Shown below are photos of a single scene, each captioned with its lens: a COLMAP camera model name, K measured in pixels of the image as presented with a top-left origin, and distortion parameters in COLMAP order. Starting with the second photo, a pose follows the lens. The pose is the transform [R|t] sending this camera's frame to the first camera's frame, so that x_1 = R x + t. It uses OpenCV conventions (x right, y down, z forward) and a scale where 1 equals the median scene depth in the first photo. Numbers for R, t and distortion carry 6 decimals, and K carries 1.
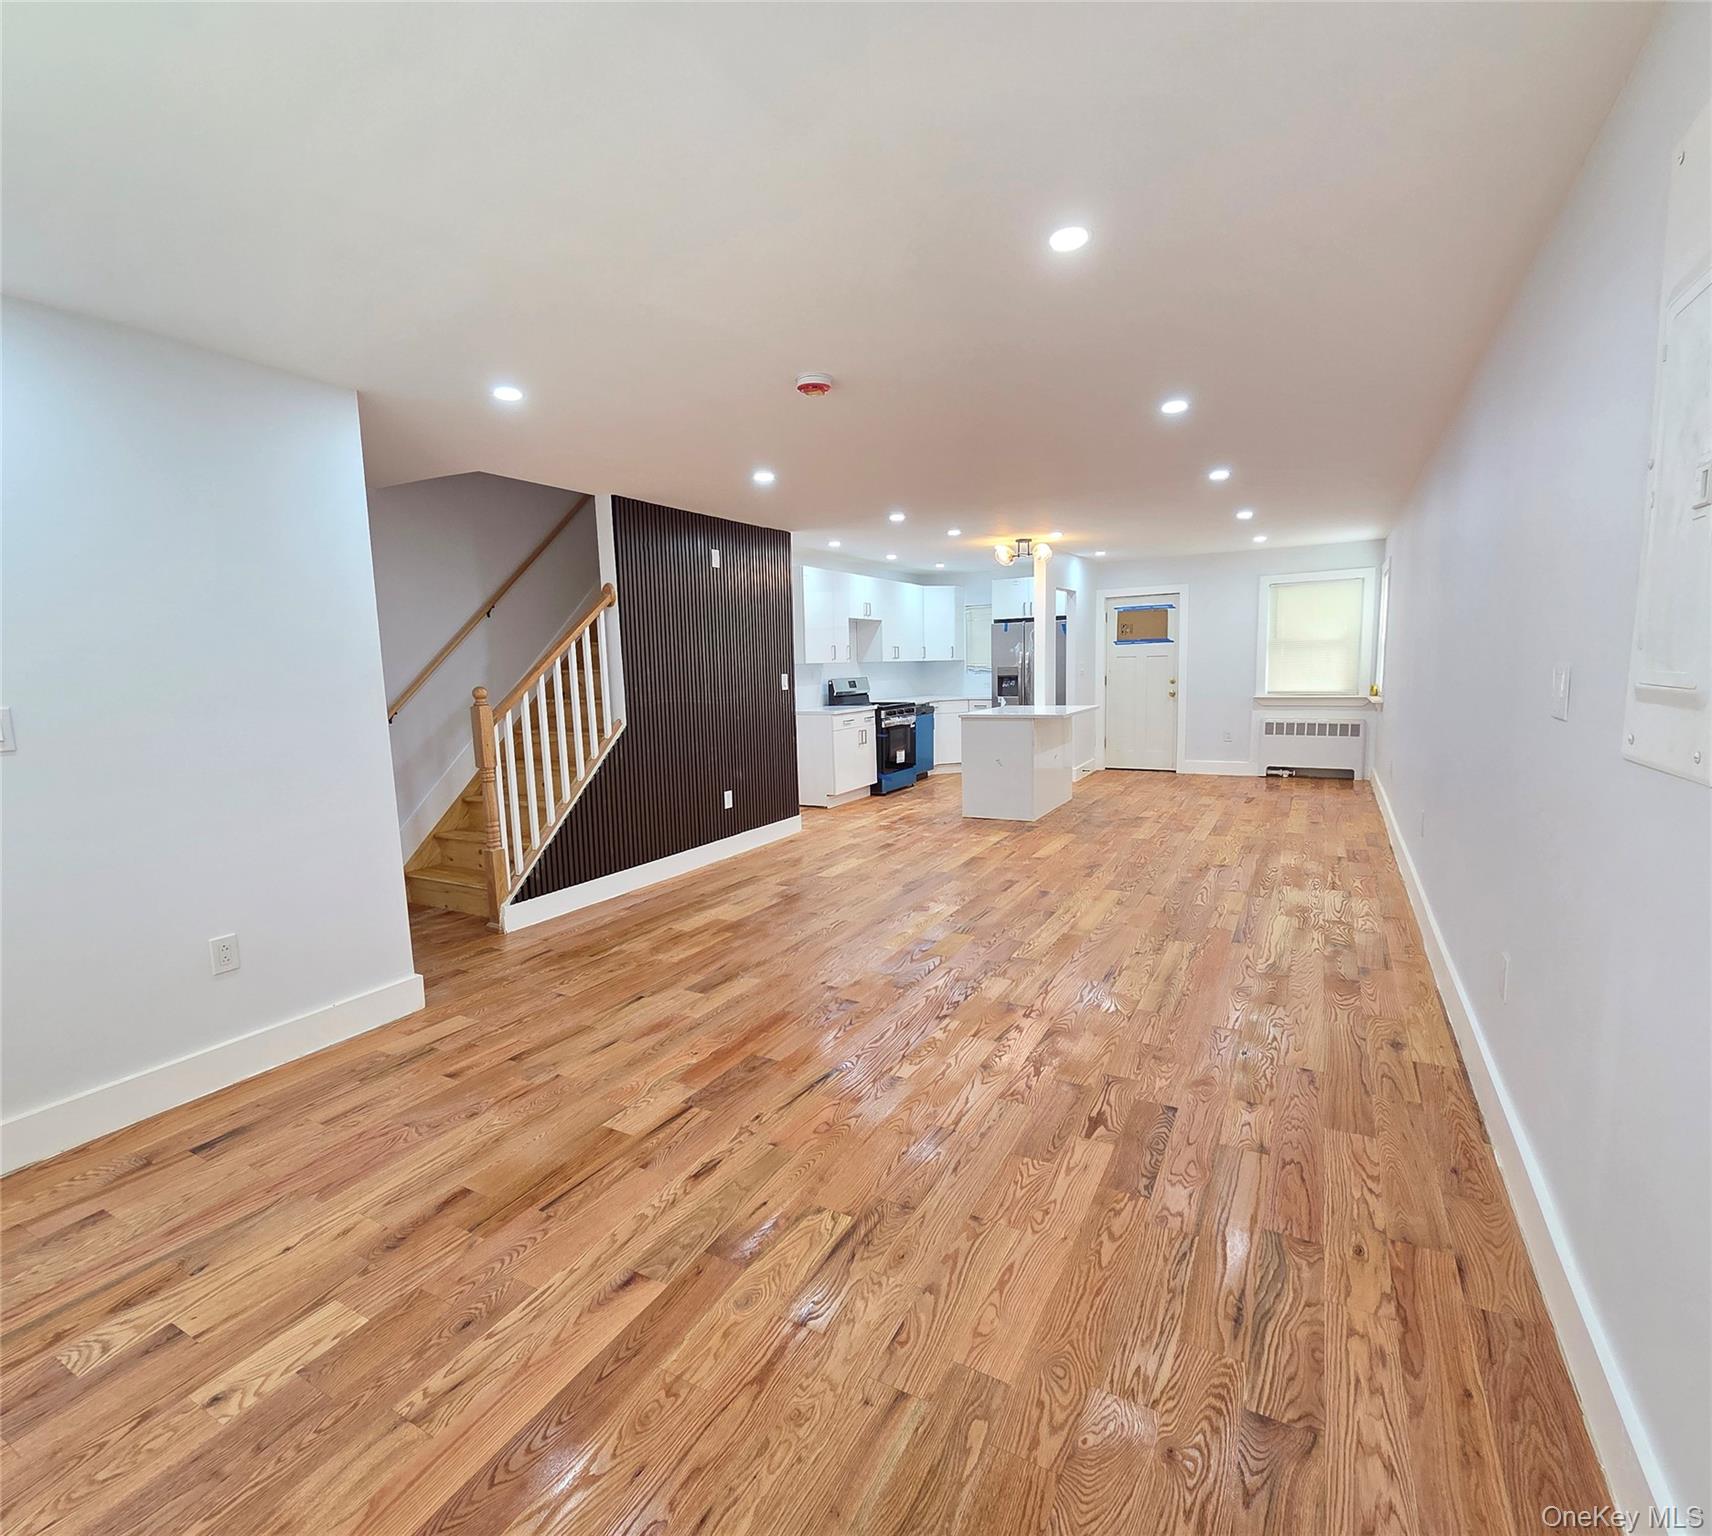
lens RADIAL K [[833.8, 0, 849.2], [0, 833.8, 764.1], [0, 0, 1]] dist [0.000202, -0.001553]
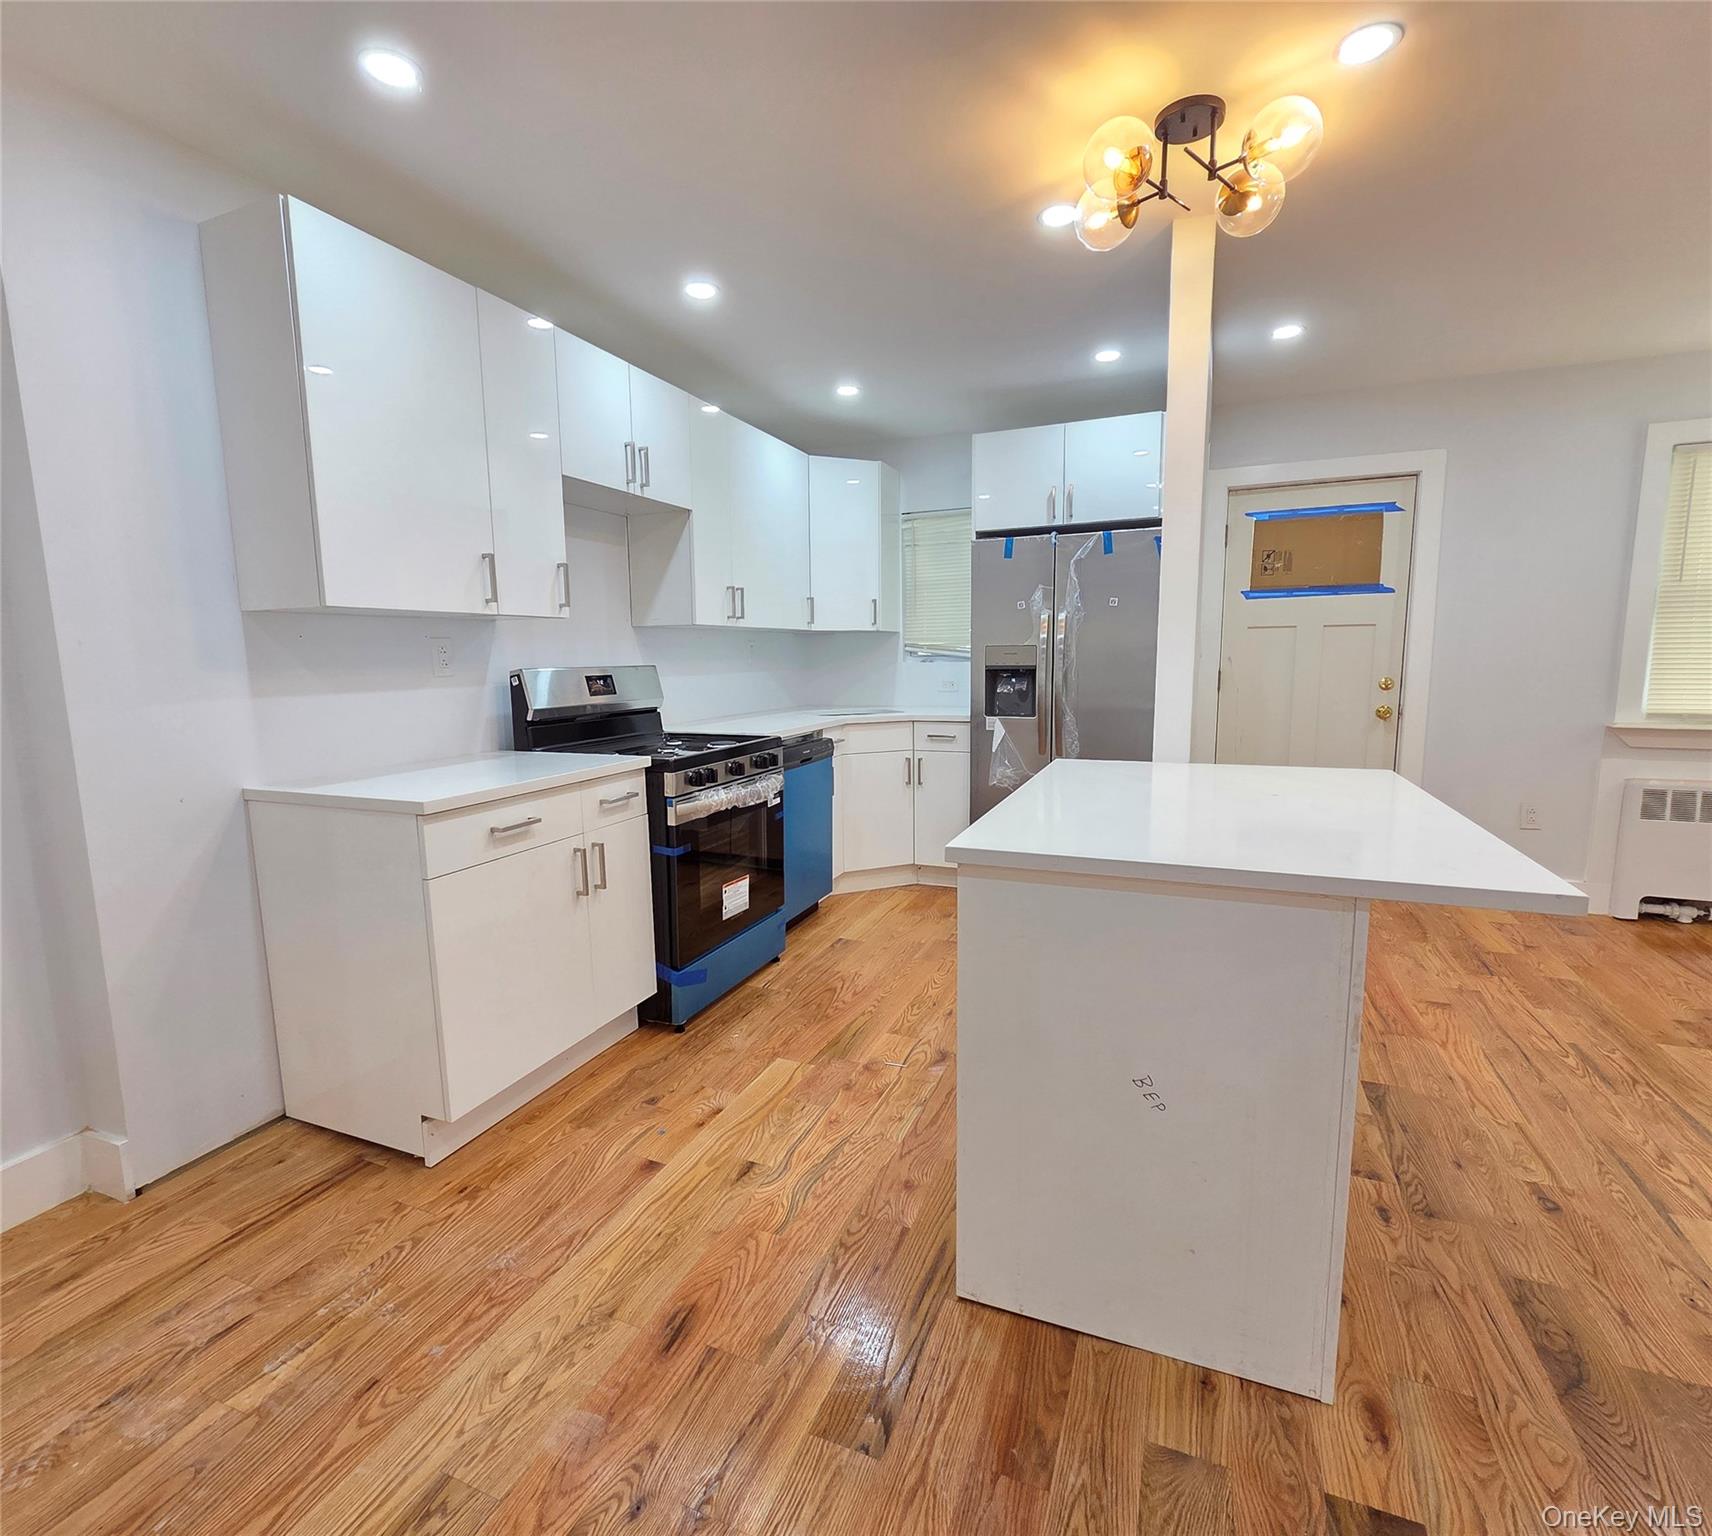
lens RADIAL K [[833.8, 0, 849.2], [0, 833.8, 764.1], [0, 0, 1]] dist [0.000202, -0.001553]
pose [[0.993125, -0.001782, 0.117046, 0.069724], [0.000507, 0.999940, 0.010922, -0.069842], [-0.117059, -0.010788, 0.993066, 0.670677]]
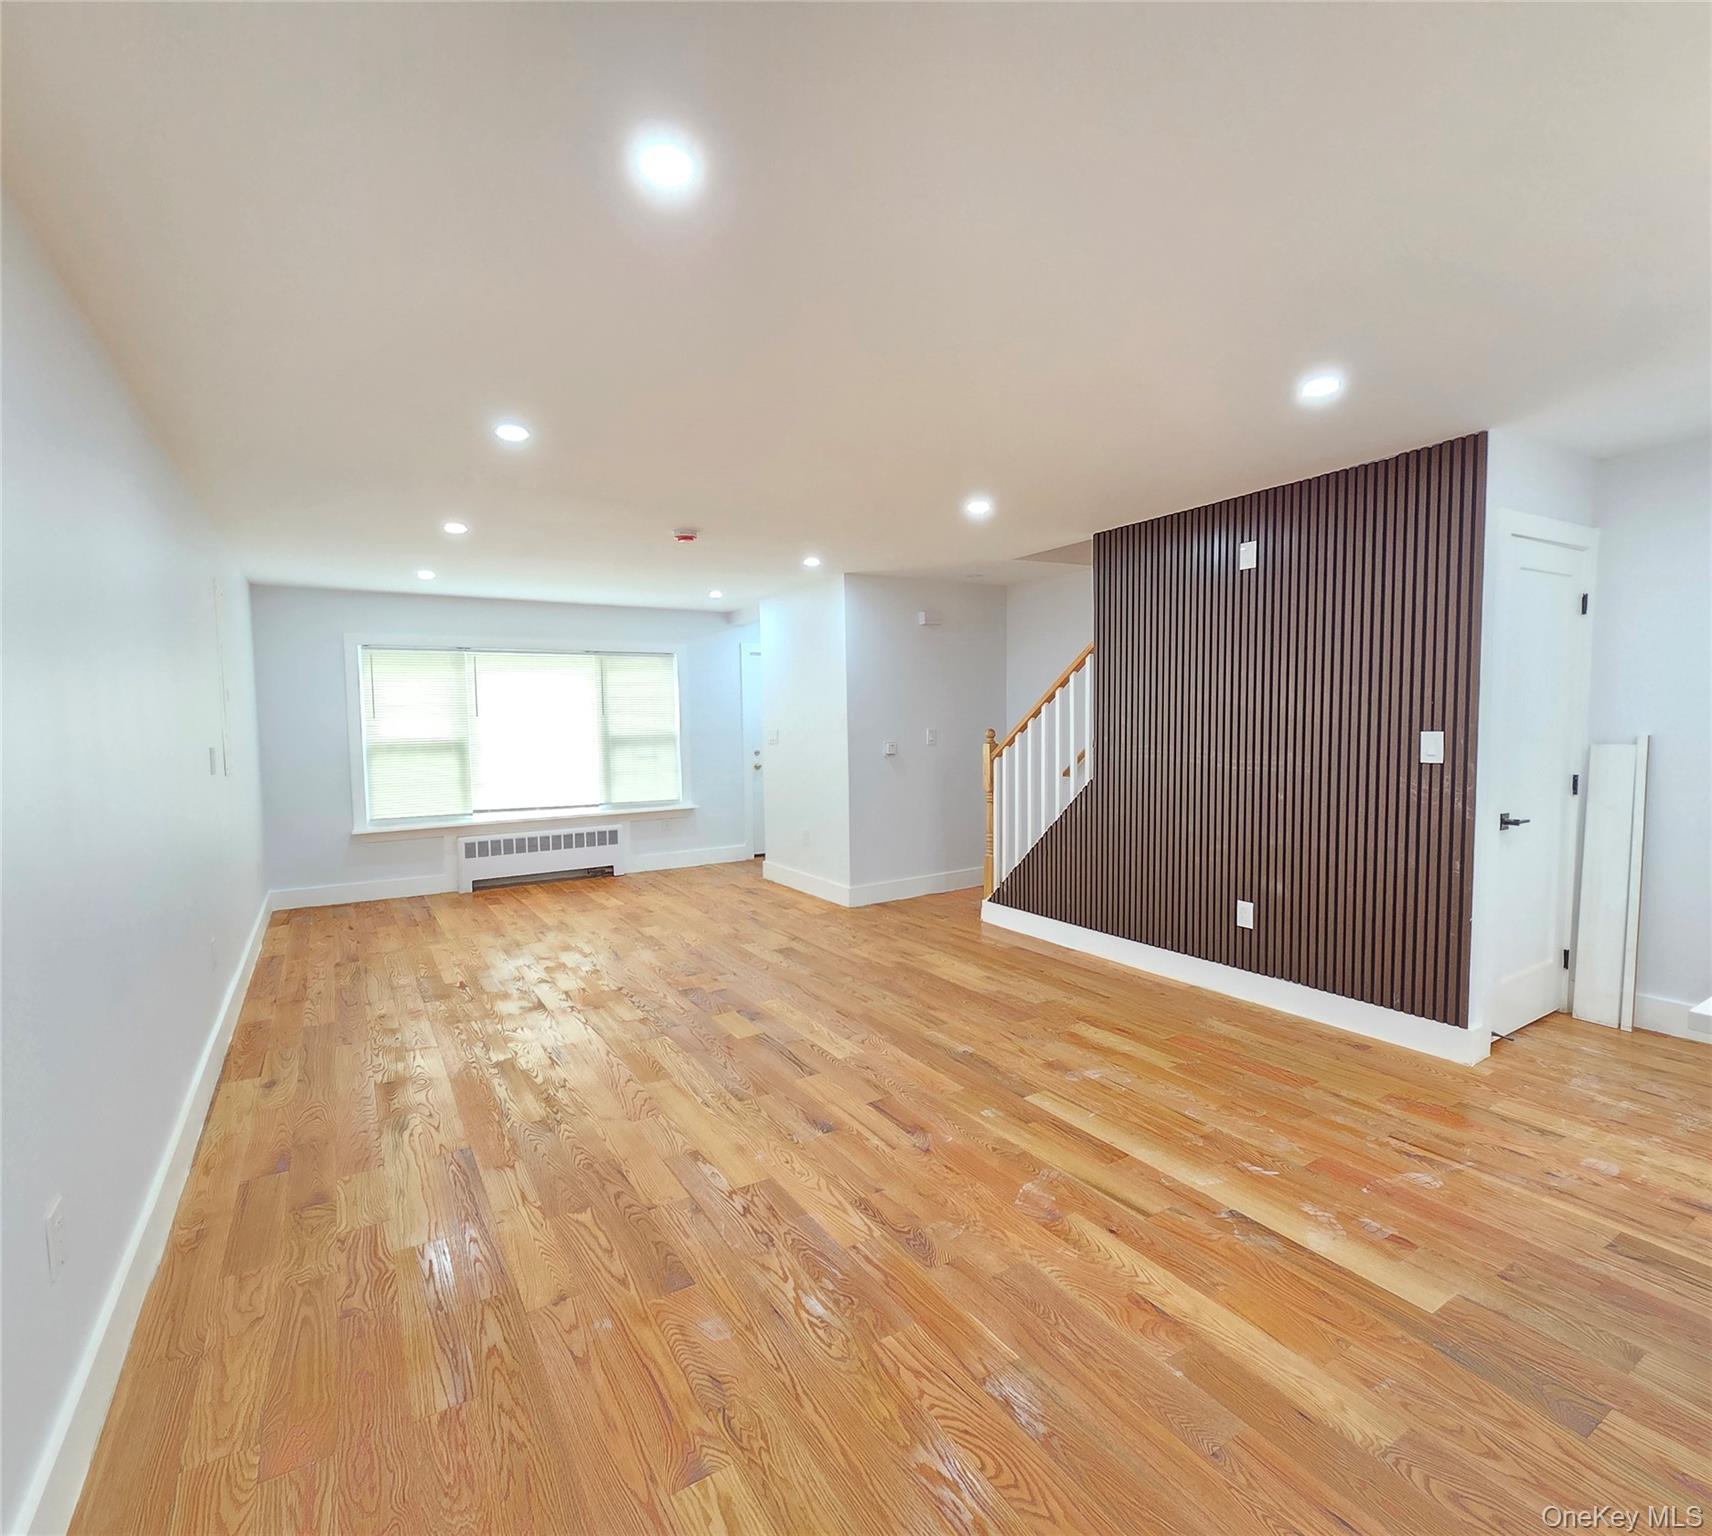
lens RADIAL K [[833.8, 0, 849.2], [0, 833.8, 764.1], [0, 0, 1]] dist [0.000202, -0.001553]
pose [[-0.480927, 0.085988, -0.872534, 0.409670], [-0.072440, 0.987879, 0.137283, -0.102527], [0.873763, 0.129230, -0.468869, 0.720844]]
